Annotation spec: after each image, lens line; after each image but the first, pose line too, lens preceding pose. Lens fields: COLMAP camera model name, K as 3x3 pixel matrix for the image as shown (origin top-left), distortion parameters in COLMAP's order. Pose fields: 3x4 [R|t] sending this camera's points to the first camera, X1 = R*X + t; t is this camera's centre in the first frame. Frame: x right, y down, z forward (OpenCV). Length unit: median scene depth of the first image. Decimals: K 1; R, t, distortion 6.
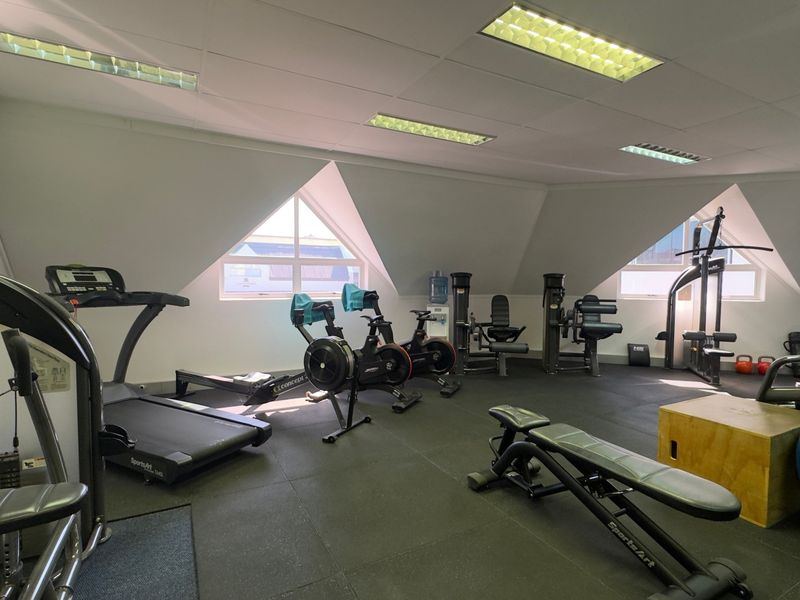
lens RADIAL K [[425.2, 0, 402.0], [0, 425.2, 300.5], [0, 0, 1]] dist [-0.005194, 0.002066]
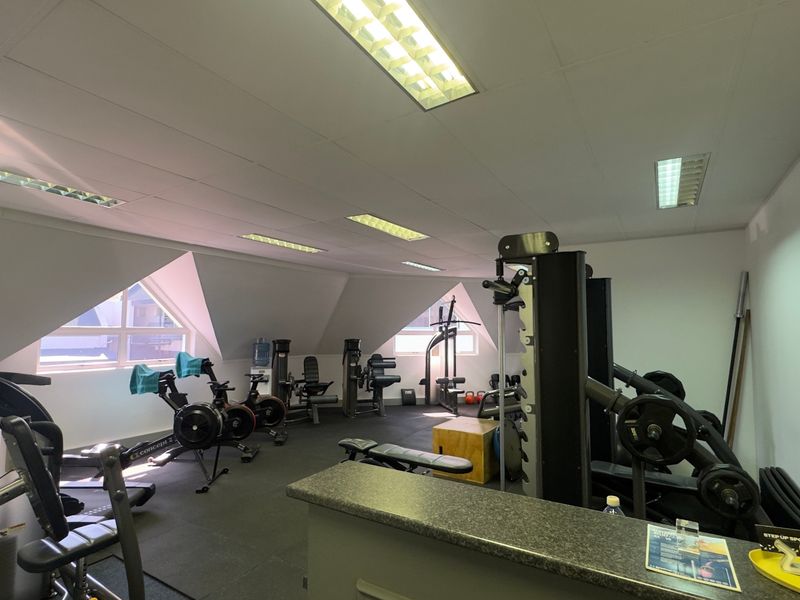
lens RADIAL K [[425.2, 0, 400.6], [0, 425.2, 304.6], [0, 0, 1]] dist [-0.005194, 0.002066]
pose [[0.865050, 0.027613, 0.500924, -0.187694], [0.026671, 0.994541, -0.100882, -0.035664], [-0.500975, 0.100628, 0.859591, -0.227028]]
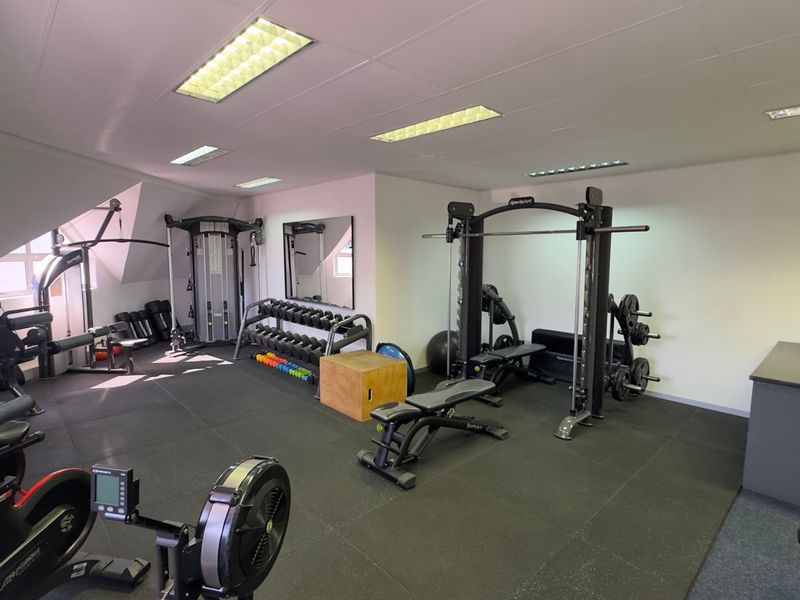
lens RADIAL K [[425.2, 0, 400.6], [0, 425.2, 300.5], [0, 0, 1]] dist [-0.005194, 0.002066]
pose [[-0.257594, -0.118185, 0.958998, -0.400377], [0.038494, 0.990449, 0.132400, -0.090286], [-0.965486, 0.071022, -0.250584, 0.612823]]
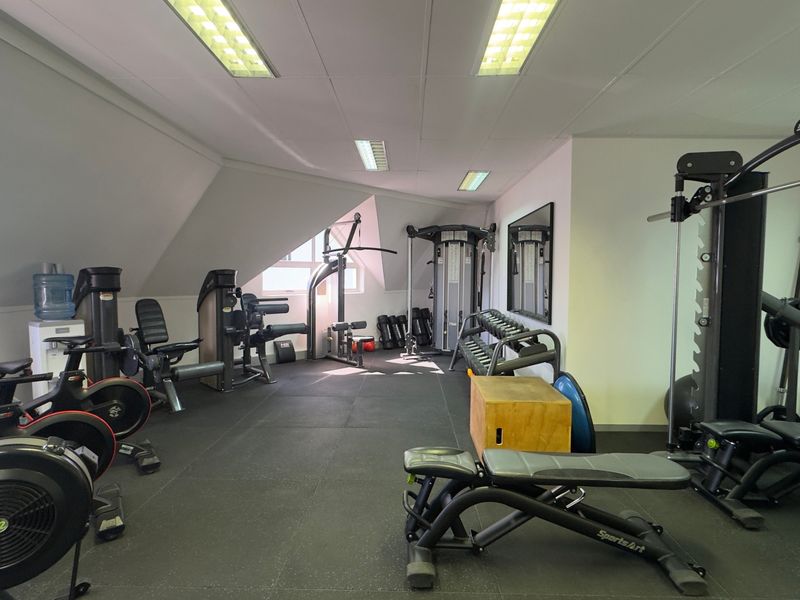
lens RADIAL K [[425.2, 0, 400.0], [0, 425.2, 299.8], [0, 0, 1]] dist [-0.005194, 0.002066]
pose [[0.492145, -0.053759, 0.868852, -0.205463], [0.039291, 0.998446, 0.039521, -0.026249], [-0.869626, 0.014688, 0.493493, 0.330383]]
